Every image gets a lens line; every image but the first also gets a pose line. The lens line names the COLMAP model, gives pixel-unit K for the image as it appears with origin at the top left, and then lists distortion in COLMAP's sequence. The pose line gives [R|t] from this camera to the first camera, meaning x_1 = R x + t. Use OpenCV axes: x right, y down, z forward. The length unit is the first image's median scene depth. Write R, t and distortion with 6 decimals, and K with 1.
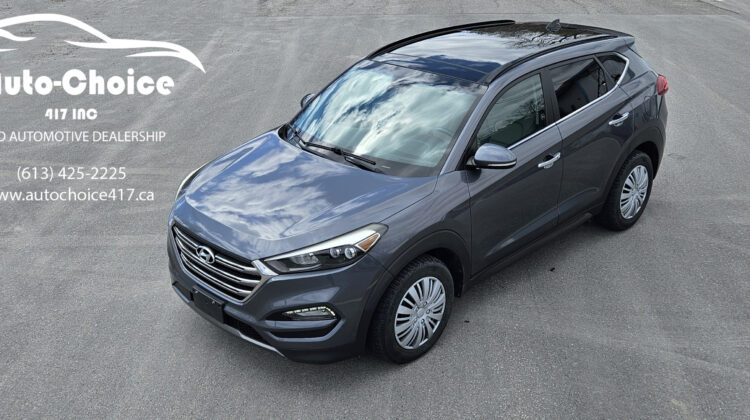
lens RADIAL K [[647.4, 0, 375.0], [0, 647.4, 210.0], [0, 0, 1]] dist [0.000180, -0.006428]
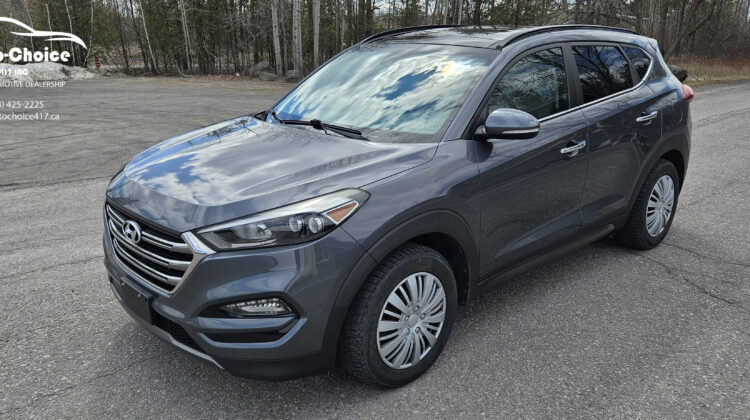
lens RADIAL K [[588.3, 0, 356.1], [0, 588.3, 209.9], [0, 0, 1]] dist [0.005978, 0.000925]
pose [[0.998976, 0.019340, -0.040904, 0.030559], [-0.022754, 0.996146, -0.084702, 0.096109], [0.039108, 0.085546, 0.995566, 0.317626]]
